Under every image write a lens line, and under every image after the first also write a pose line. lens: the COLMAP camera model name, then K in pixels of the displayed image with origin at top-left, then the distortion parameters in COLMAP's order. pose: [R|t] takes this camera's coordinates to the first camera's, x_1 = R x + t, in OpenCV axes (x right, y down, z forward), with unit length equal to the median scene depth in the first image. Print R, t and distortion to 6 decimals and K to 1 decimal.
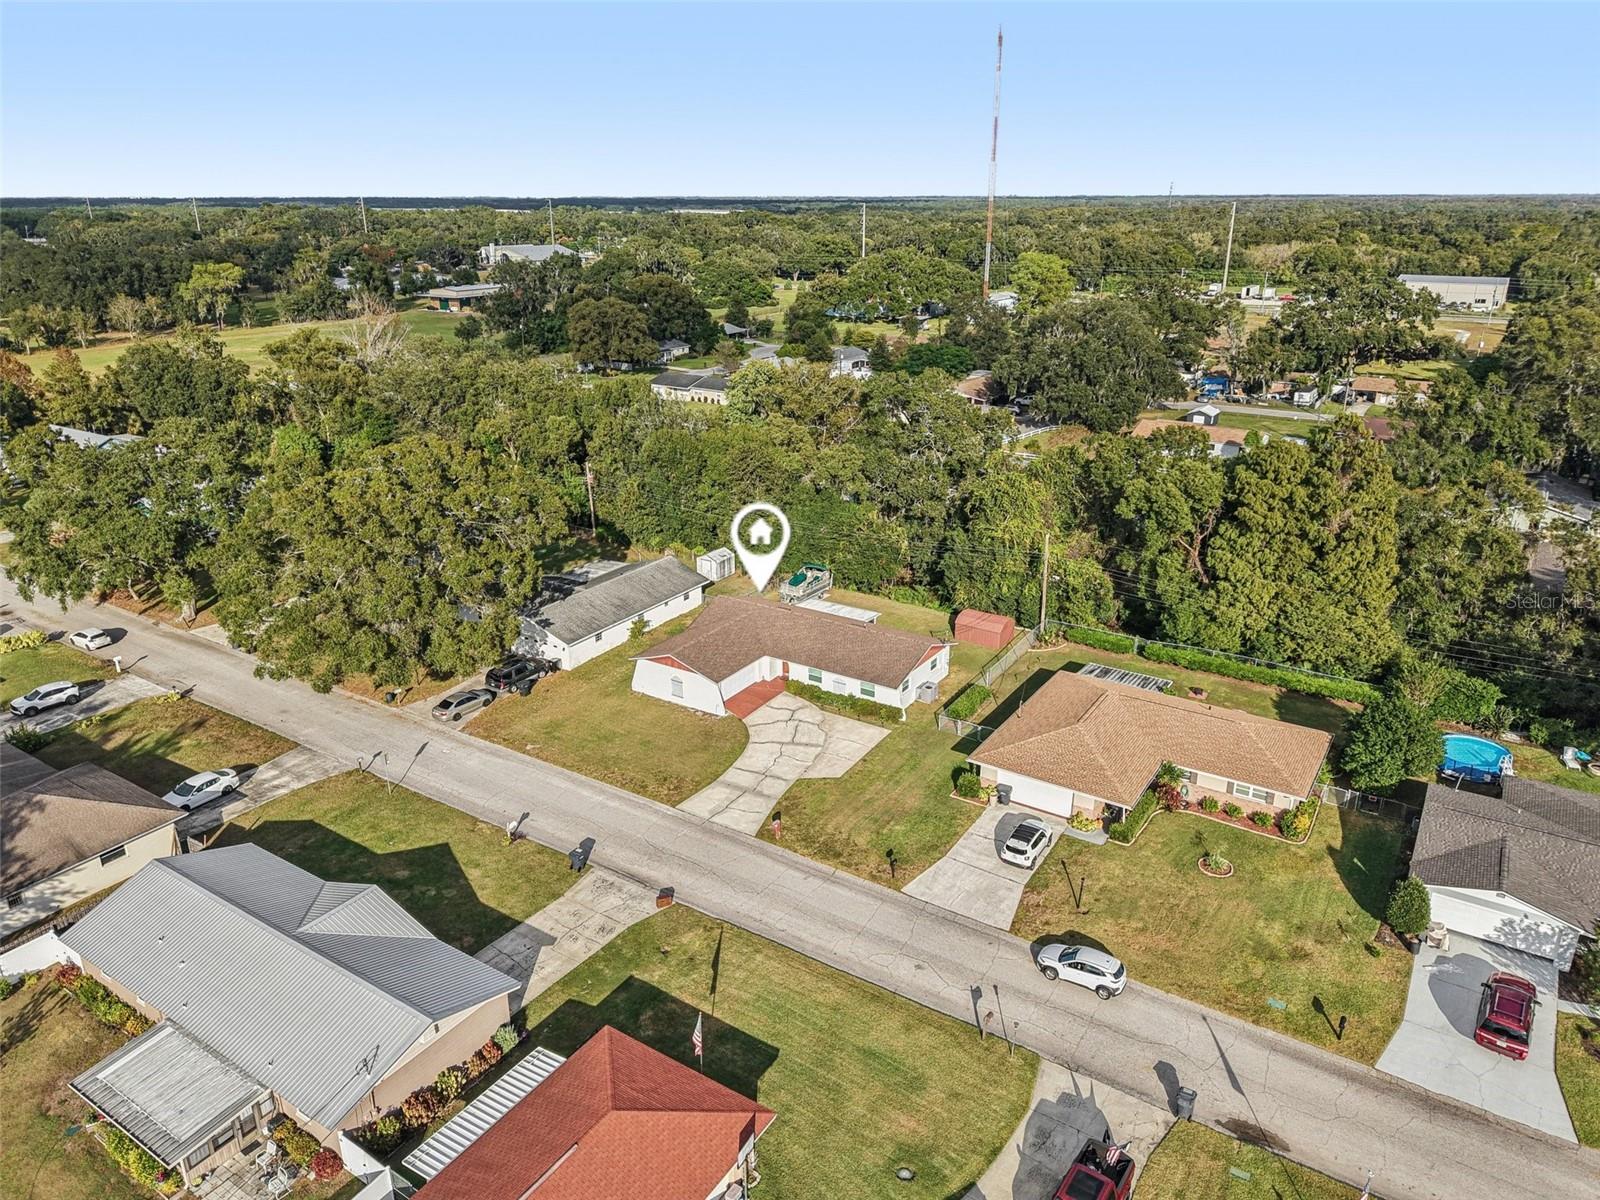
lens RADIAL K [[1117.7, 0, 800.0], [0, 1117.7, 600.0], [0, 0, 1]] dist [-0.001156, 0.000980]
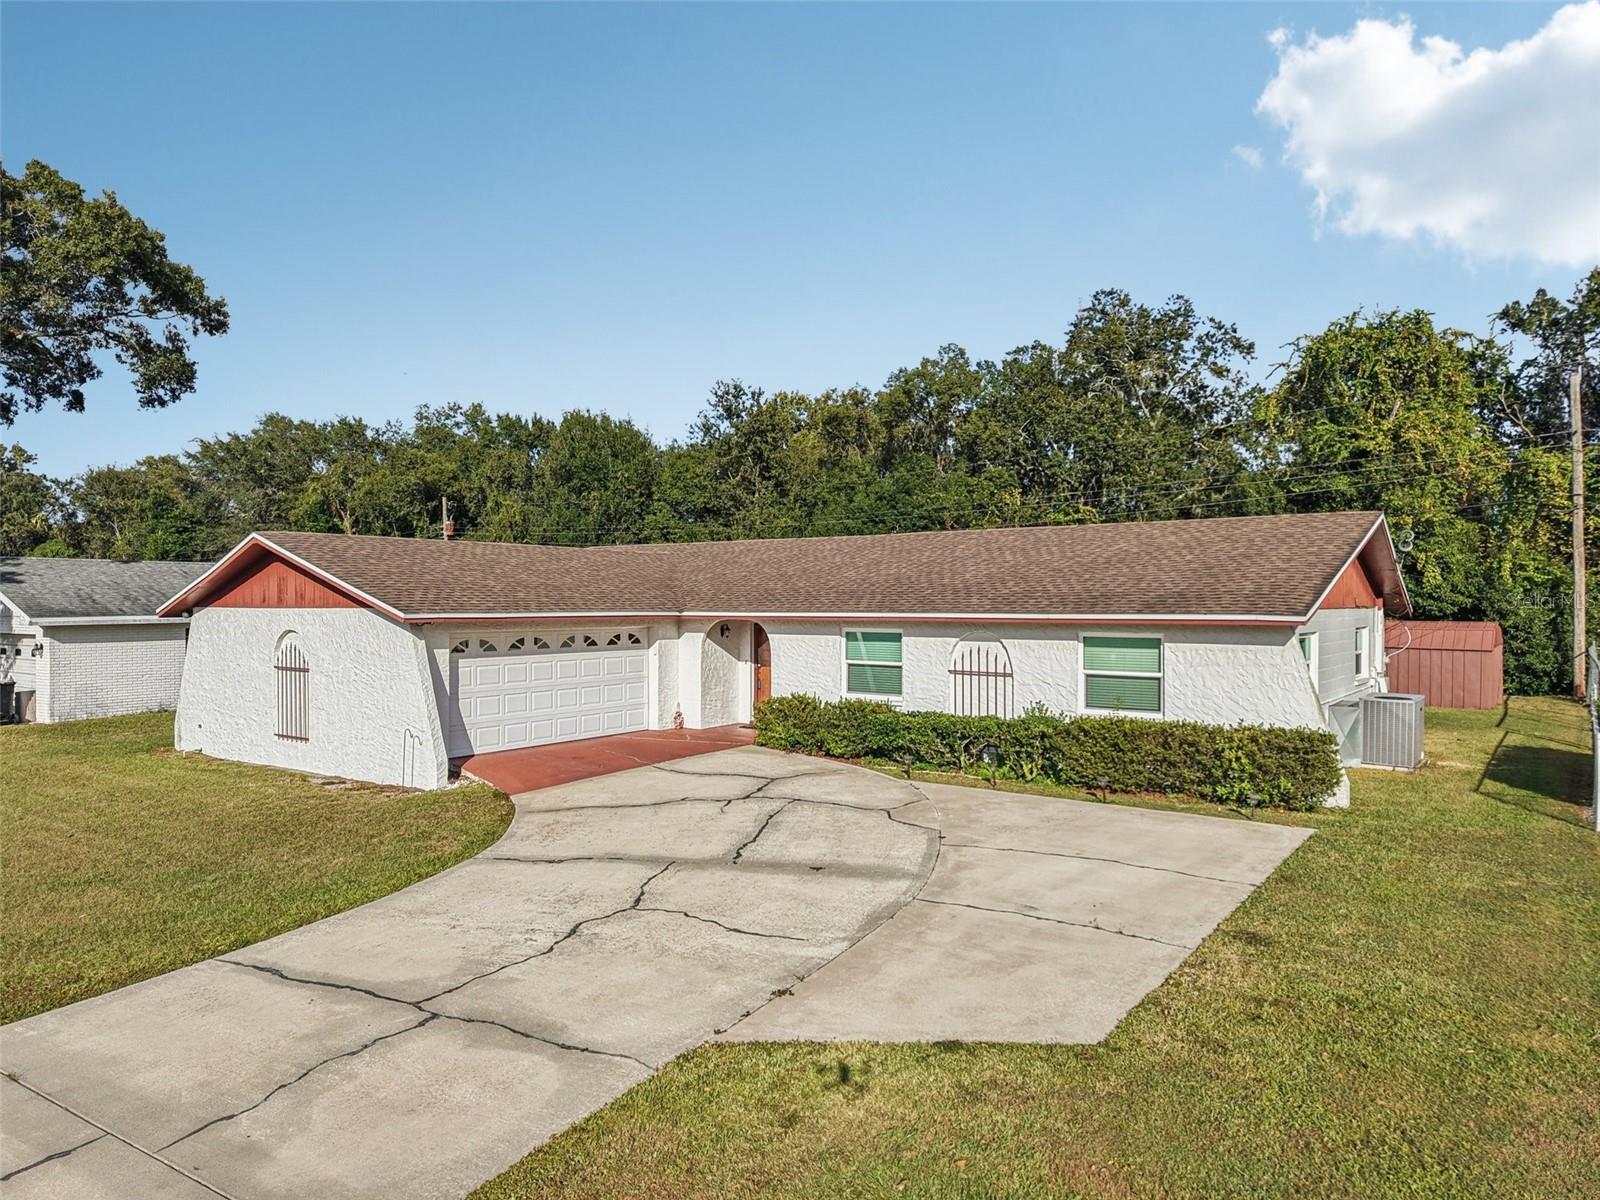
lens RADIAL K [[1124.7, 0, 800.0], [0, 1124.7, 600.0], [0, 0, 1]] dist [0.006874, 0.004322]
pose [[0.998344, 0.019602, -0.054084, 0.012664], [-0.036115, 0.945362, -0.324015, 0.158989], [0.044778, 0.325431, 0.944505, 0.916472]]
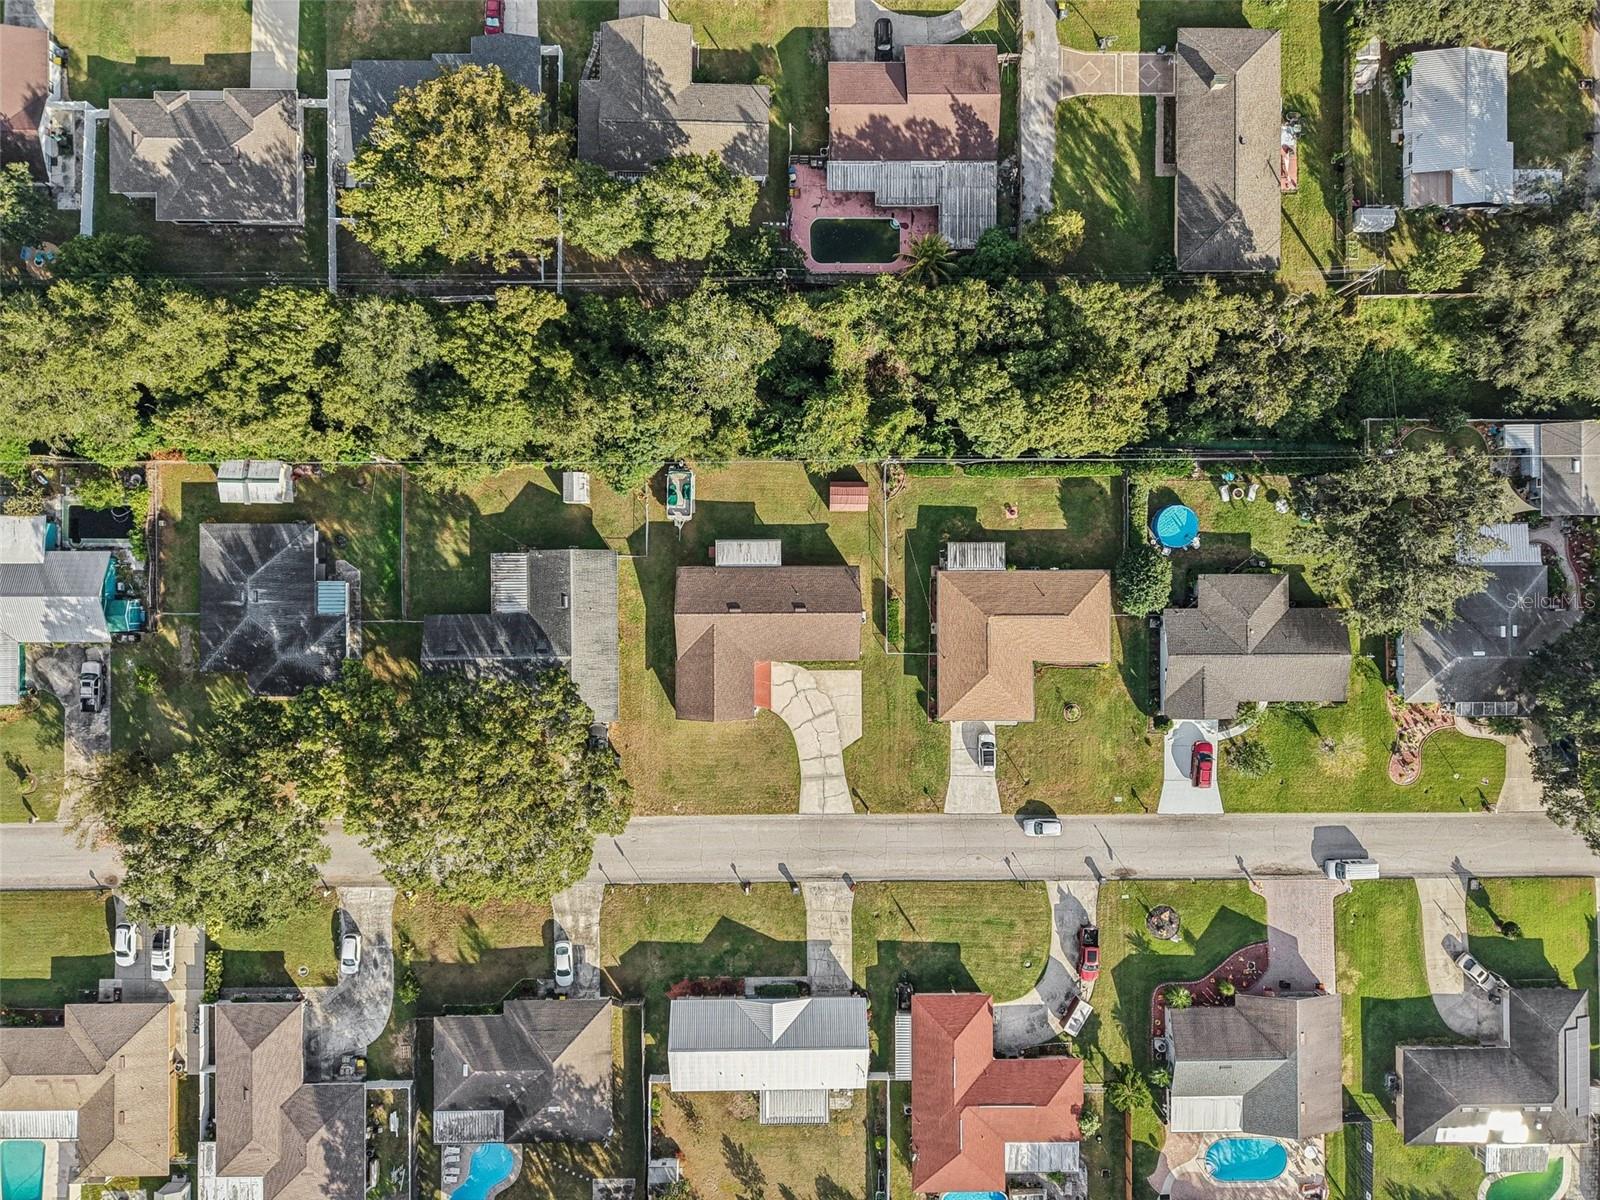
lens RADIAL K [[1117.7, 0, 800.0], [0, 1117.7, 600.0], [0, 0, 1]] dist [-0.001156, 0.000980]
pose [[0.836283, -0.547244, 0.033976, 0.013317], [0.144153, 0.279231, 0.949342, -1.598799], [-0.529008, -0.789021, 0.312403, 0.731142]]
